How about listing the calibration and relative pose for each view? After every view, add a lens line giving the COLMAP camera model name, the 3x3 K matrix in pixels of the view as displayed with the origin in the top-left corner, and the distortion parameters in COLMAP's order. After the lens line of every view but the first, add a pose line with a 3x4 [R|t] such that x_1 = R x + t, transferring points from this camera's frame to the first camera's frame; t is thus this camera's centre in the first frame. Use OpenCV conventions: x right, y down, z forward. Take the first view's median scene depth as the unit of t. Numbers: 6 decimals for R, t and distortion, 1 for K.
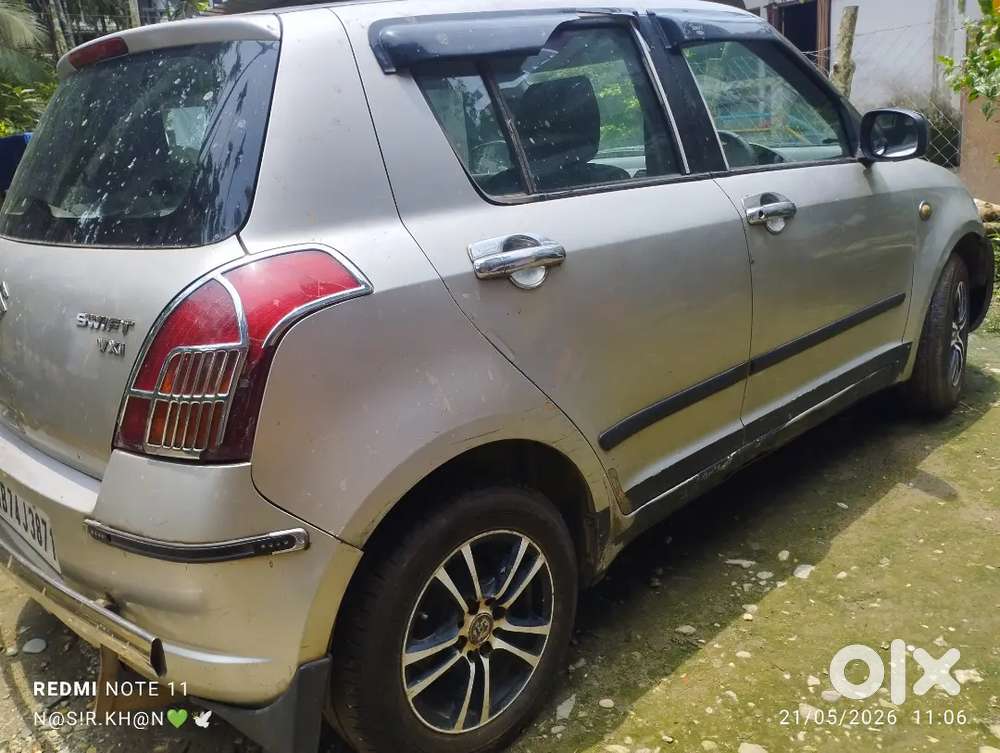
lens RADIAL K [[816.6, 0, 500.0], [0, 816.6, 376.5], [0, 0, 1]] dist [0.088747, -0.116830]
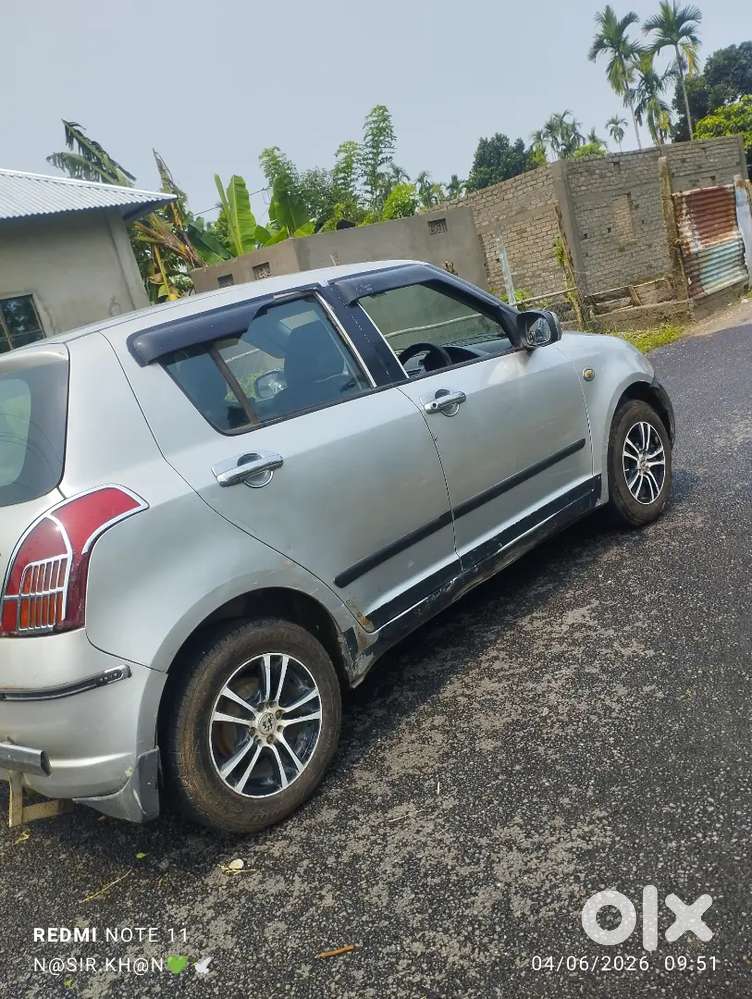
lens RADIAL K [[807.7, 0, 377.9], [0, 807.7, 499.1], [0, 0, 1]] dist [0.088051, -0.112481]
pose [[0.983976, -0.176604, 0.024538, 0.196890], [0.178049, 0.980549, -0.082600, 0.071090], [-0.009474, 0.085645, 0.996281, -0.455083]]
